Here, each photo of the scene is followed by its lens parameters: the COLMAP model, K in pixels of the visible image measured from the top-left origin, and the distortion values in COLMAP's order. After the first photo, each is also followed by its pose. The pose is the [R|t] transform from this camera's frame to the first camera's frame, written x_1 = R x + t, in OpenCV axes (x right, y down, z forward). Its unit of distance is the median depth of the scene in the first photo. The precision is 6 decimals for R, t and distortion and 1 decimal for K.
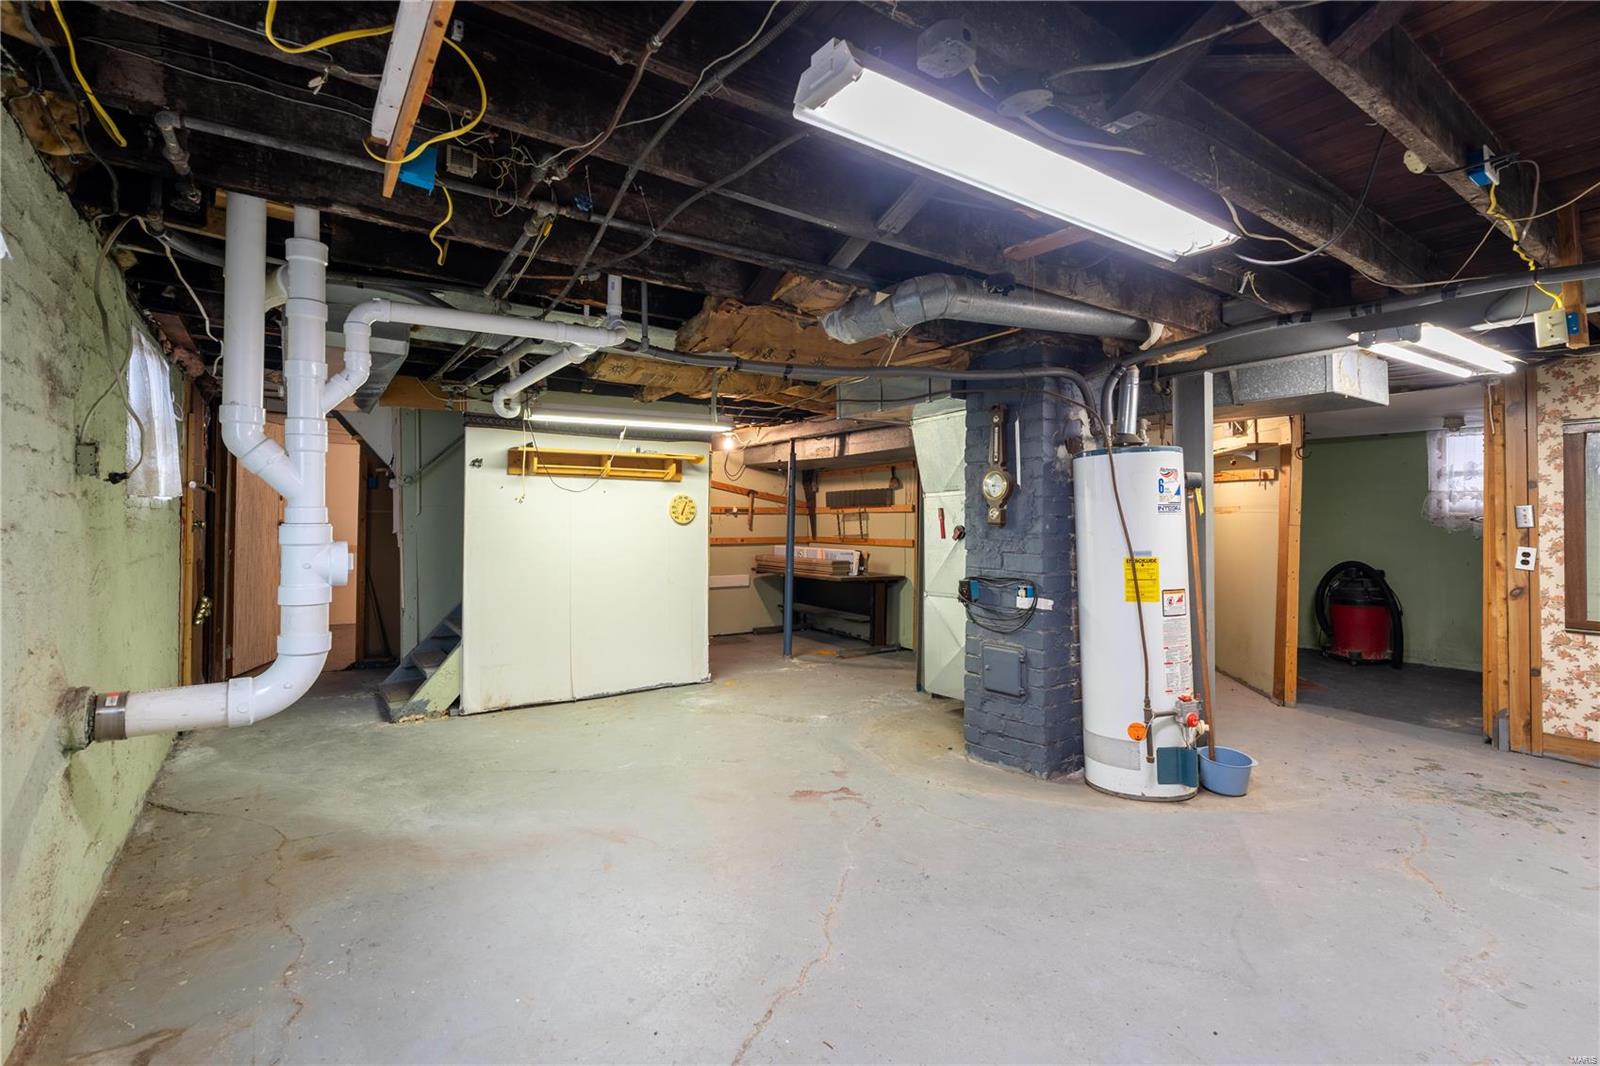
lens RADIAL K [[745.2, 0, 786.4], [0, 745.2, 519.8], [0, 0, 1]] dist [-0.005515, 0.000662]
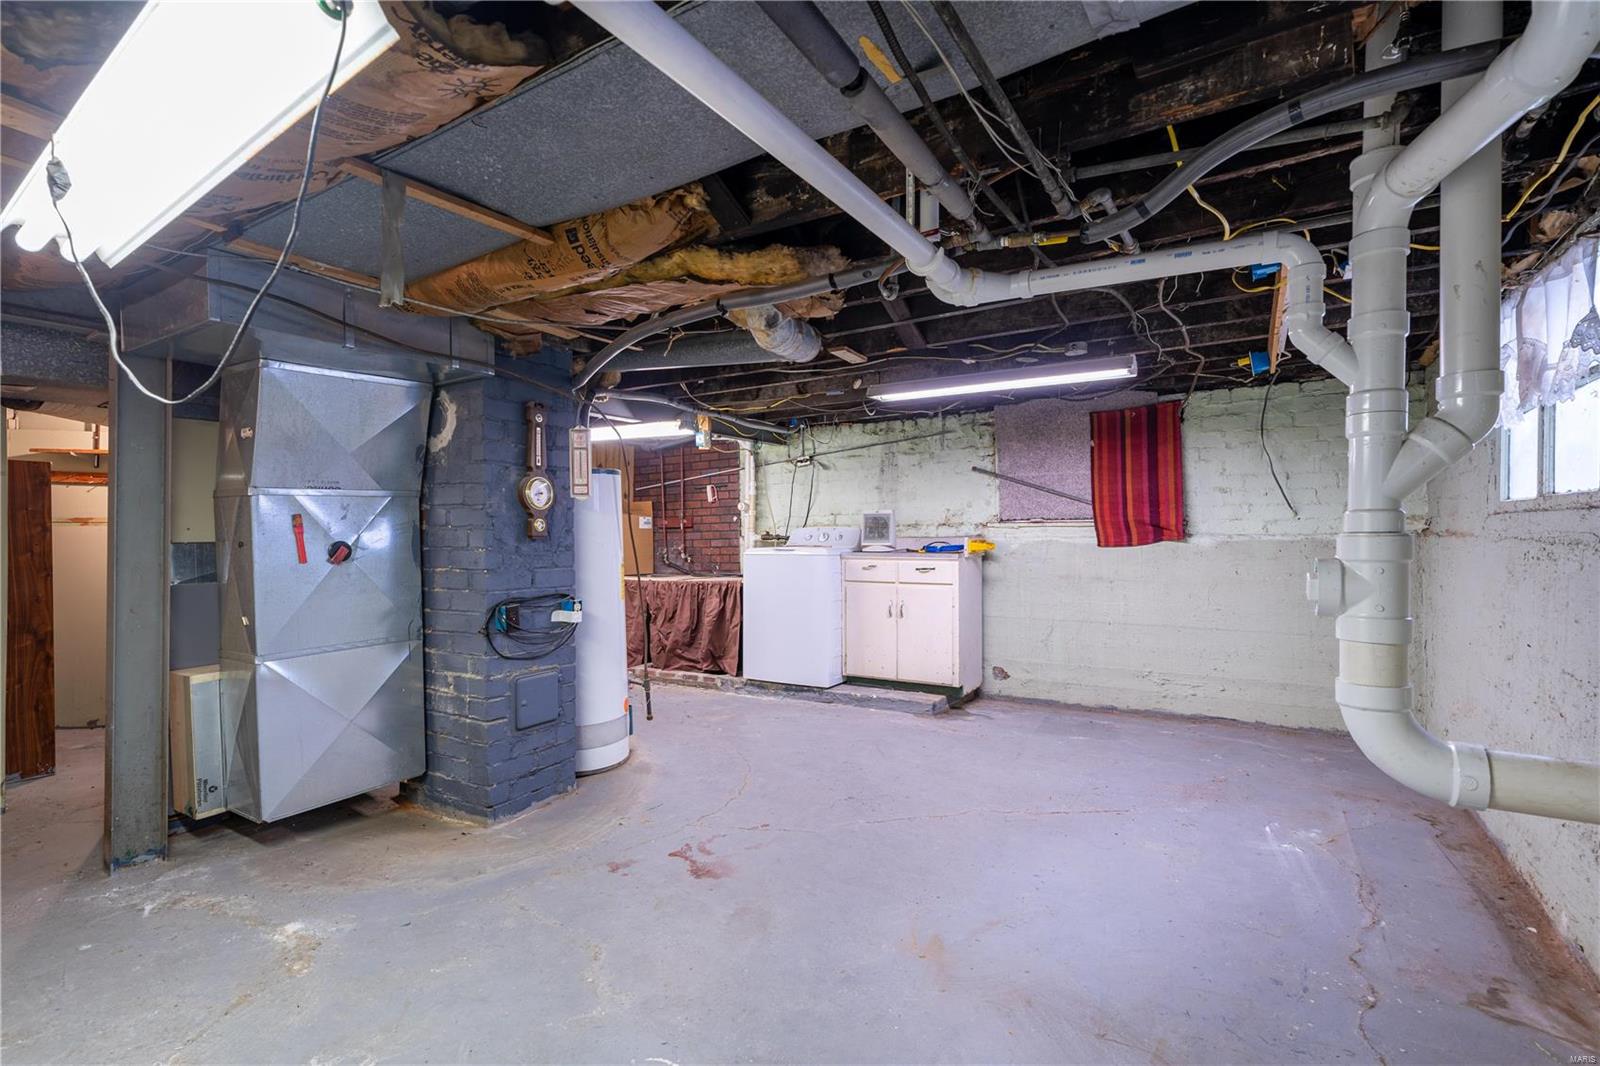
lens RADIAL K [[745.2, 0, 783.4], [0, 745.2, 533.1], [0, 0, 1]] dist [-0.005515, 0.000662]
pose [[-0.392938, -0.004930, 0.919552, -0.702274], [0.005453, 0.999956, 0.007692, -0.003201], [-0.919549, 0.008037, -0.392894, 1.160287]]
